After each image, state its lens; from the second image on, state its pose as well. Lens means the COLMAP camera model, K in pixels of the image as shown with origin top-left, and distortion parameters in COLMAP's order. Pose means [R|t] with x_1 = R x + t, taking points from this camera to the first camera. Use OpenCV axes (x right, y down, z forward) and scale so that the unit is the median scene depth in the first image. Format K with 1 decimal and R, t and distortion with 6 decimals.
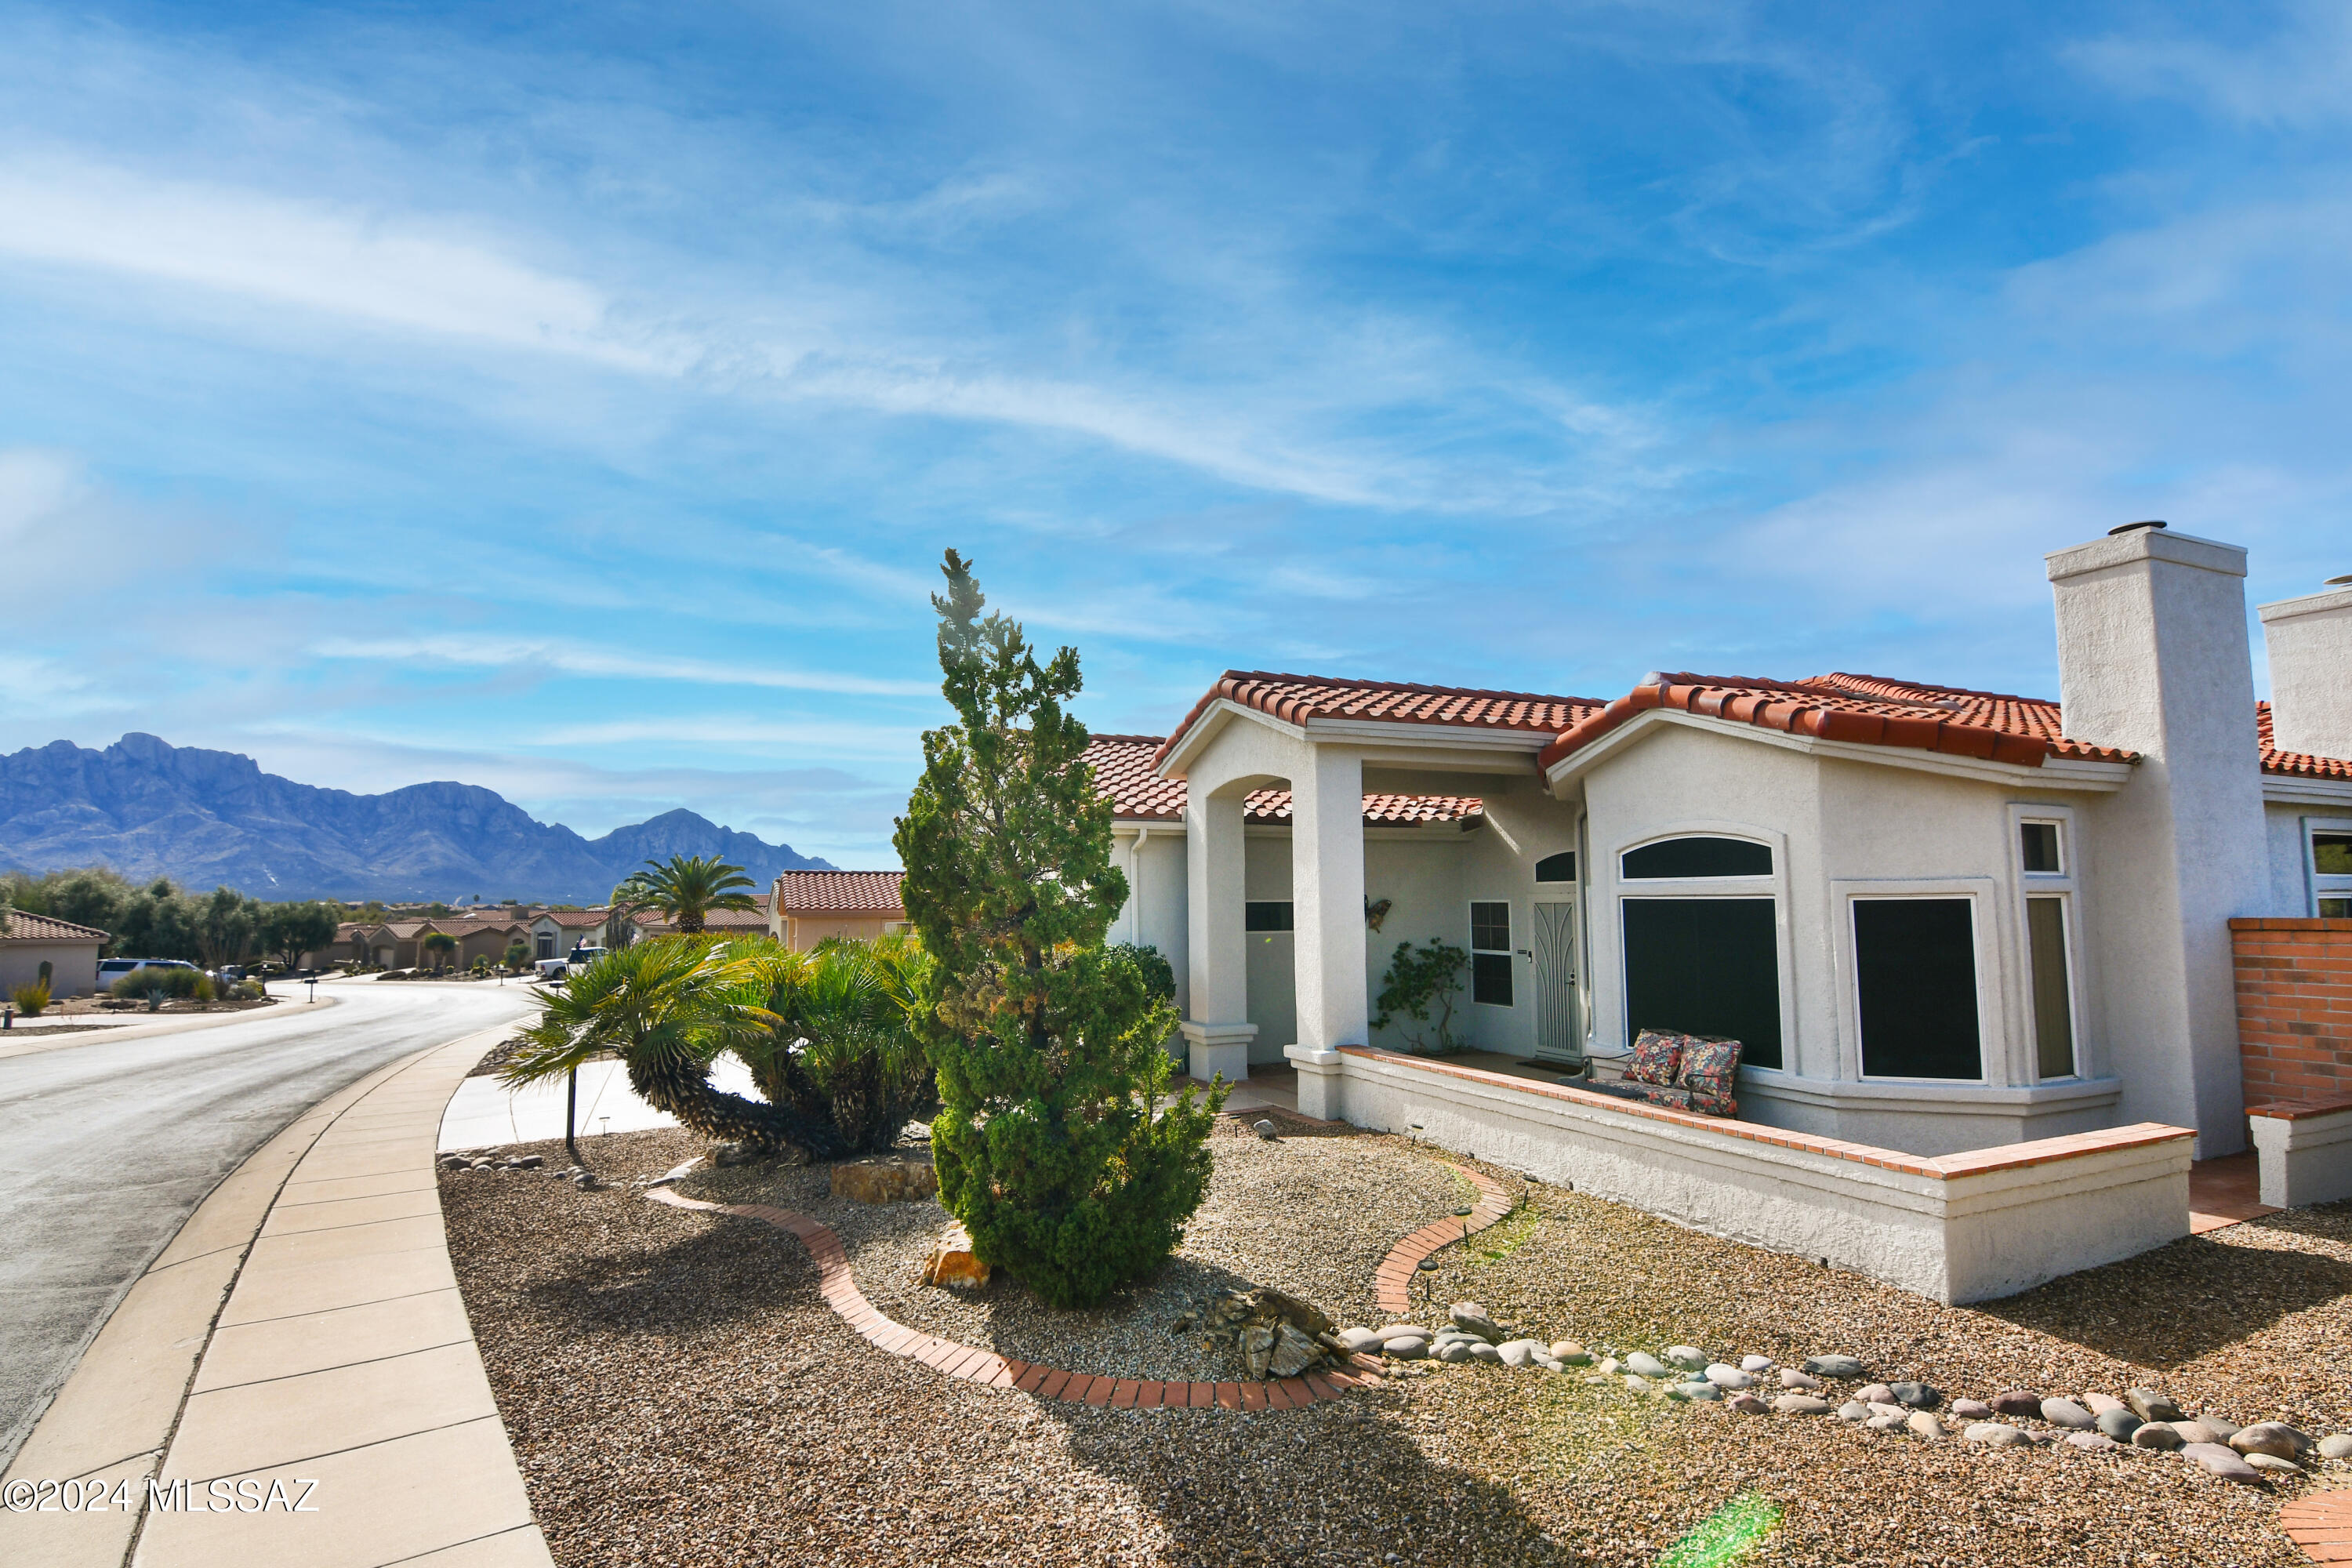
lens RADIAL K [[1136.2, 0, 1167.6], [0, 1136.2, 786.0], [0, 0, 1]] dist [-0.017678, 0.000053]
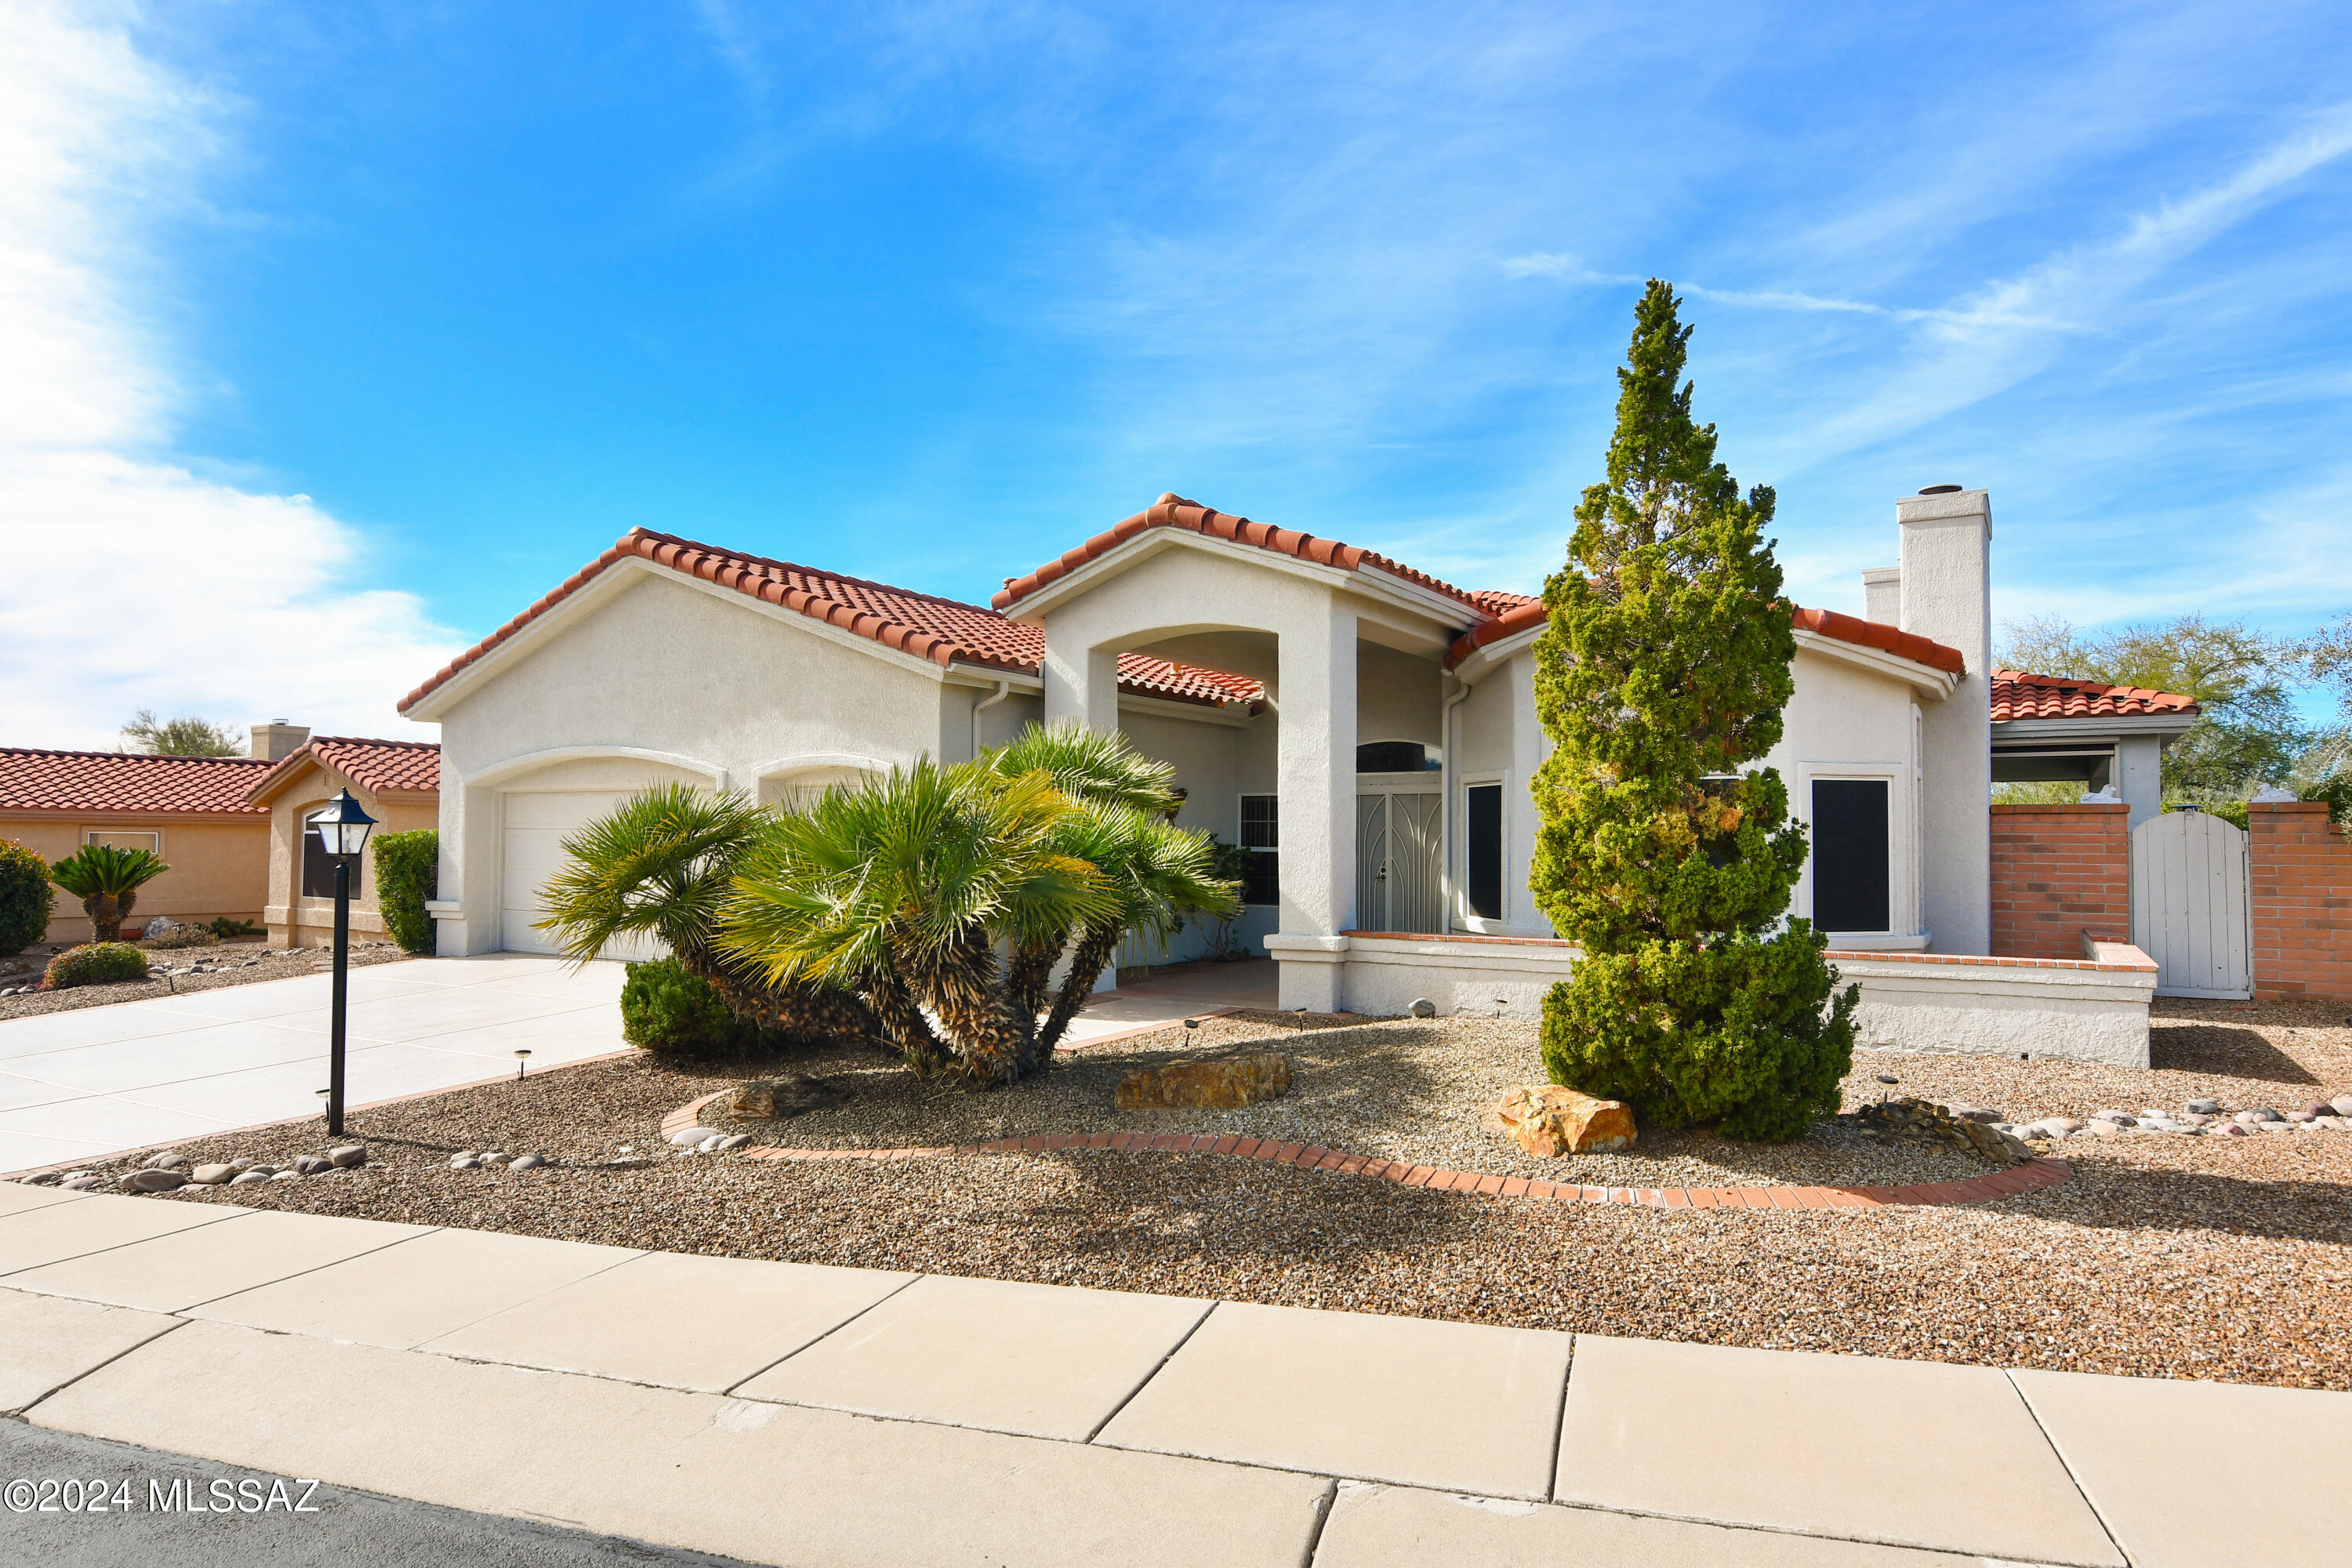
lens RADIAL K [[1337.1, 0, 1176.0], [0, 1337.1, 784.0], [0, 0, 1]] dist [-0.035521, 0.000861]
pose [[0.836460, 0.038585, 0.546668, -0.677764], [-0.069195, 0.996971, 0.035508, 0.107373], [-0.543642, -0.067528, 0.836596, 0.248290]]
